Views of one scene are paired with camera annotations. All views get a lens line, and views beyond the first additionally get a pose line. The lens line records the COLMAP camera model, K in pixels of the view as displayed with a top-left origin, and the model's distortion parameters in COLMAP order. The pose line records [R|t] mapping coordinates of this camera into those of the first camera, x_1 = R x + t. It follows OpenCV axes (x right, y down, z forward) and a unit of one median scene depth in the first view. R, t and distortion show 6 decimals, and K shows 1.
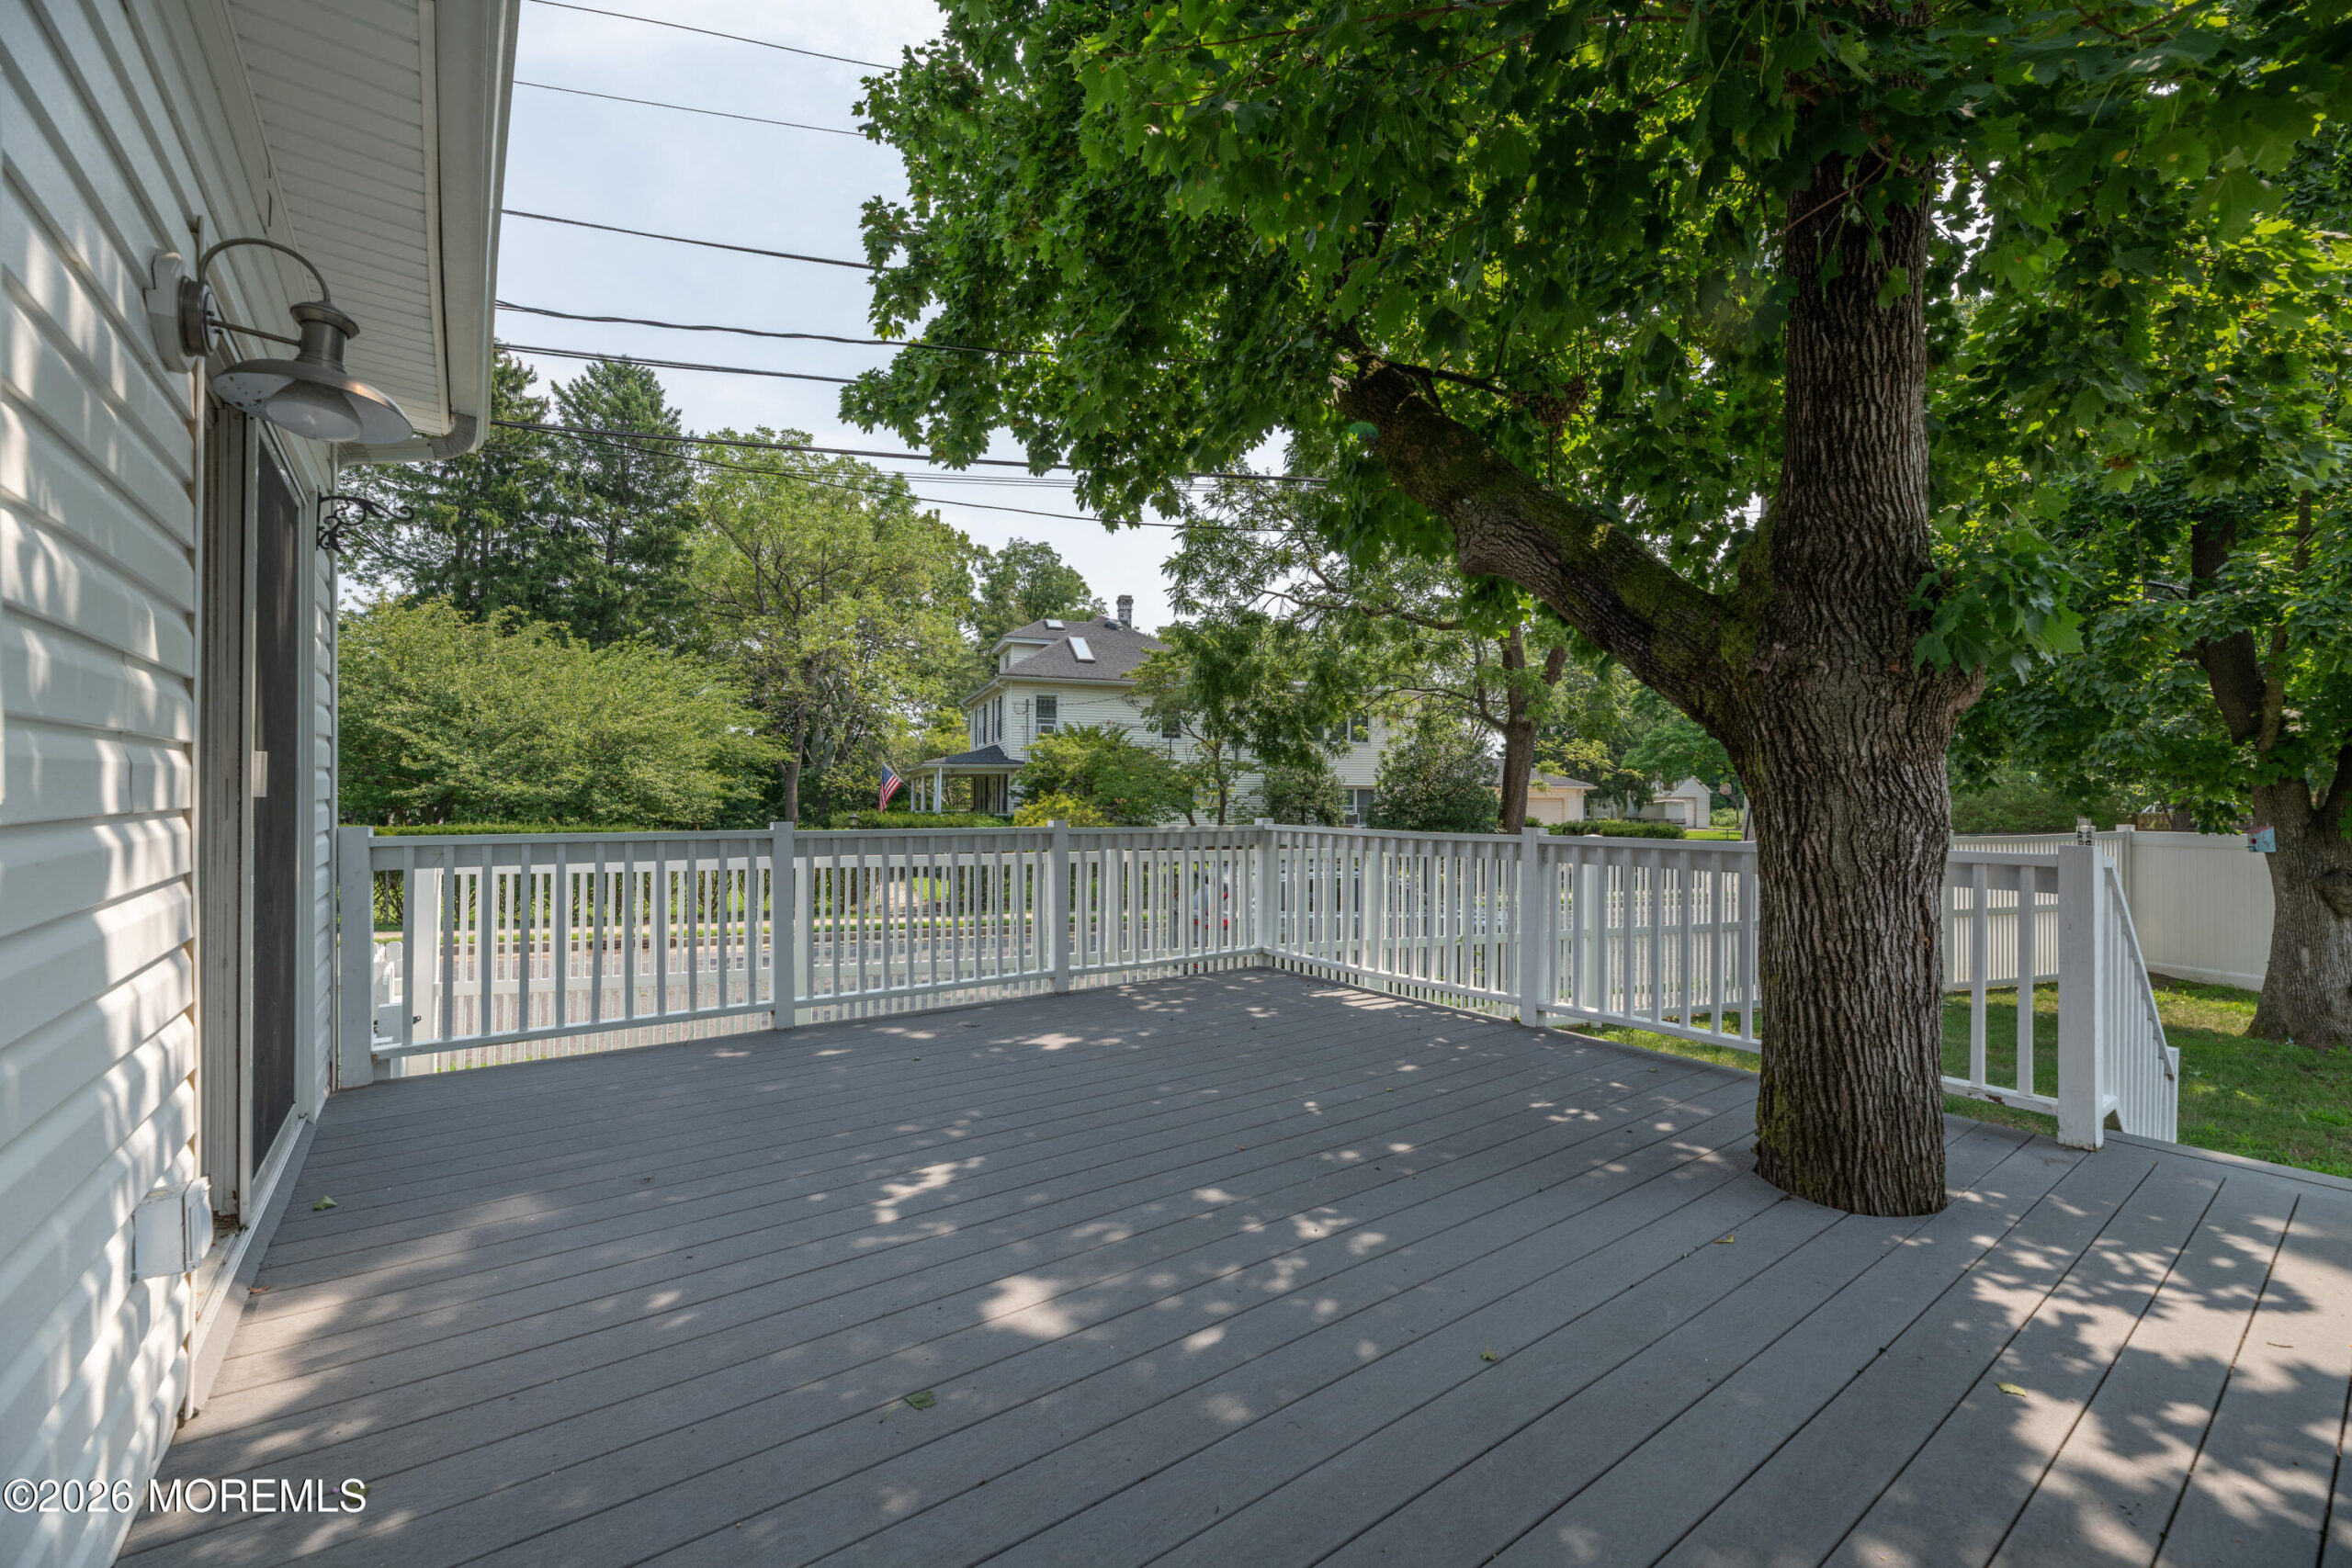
lens RADIAL K [[961.5, 0, 1175.2], [0, 961.5, 799.8], [0, 0, 1]] dist [-0.000055, -0.000048]
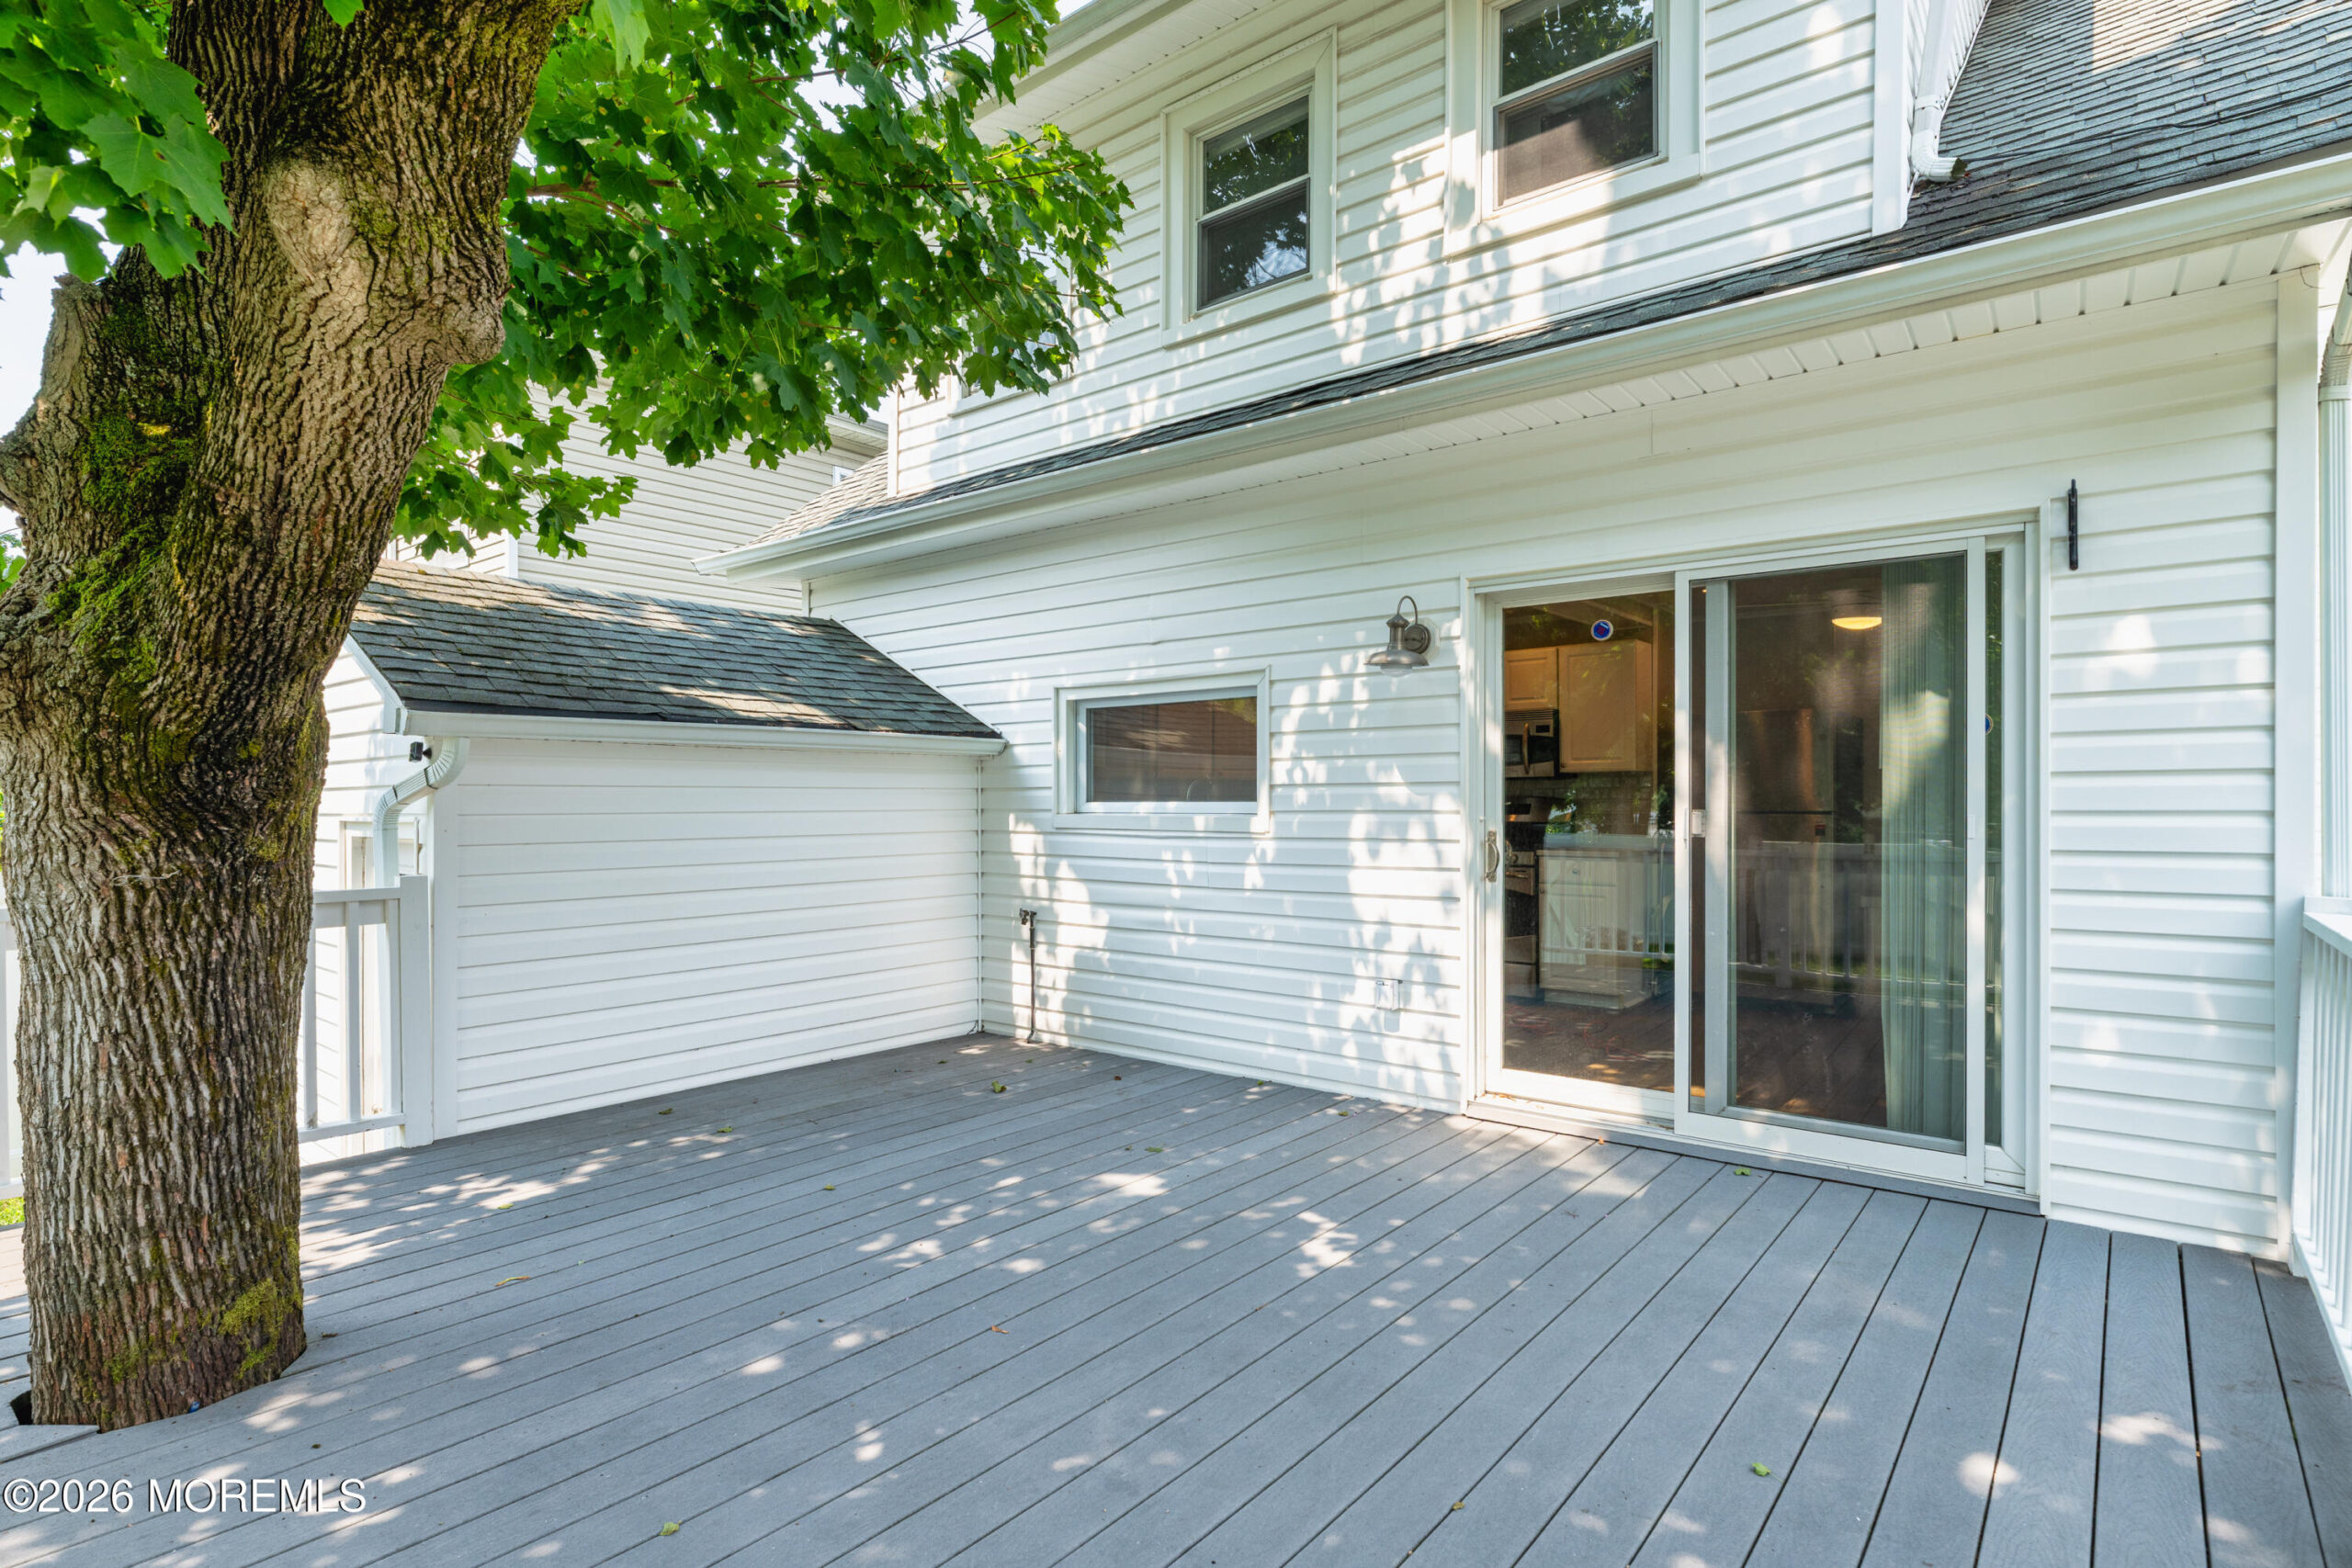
lens RADIAL K [[1177.3, 0, 1176.6], [0, 1177.3, 801.3], [0, 0, 1]] dist [-0.000195, -0.000237]
pose [[-0.969163, -0.002212, -0.246412, 0.195220], [-0.002929, 0.999992, 0.002540, -0.055785], [0.246404, 0.003184, -0.969162, 2.347535]]
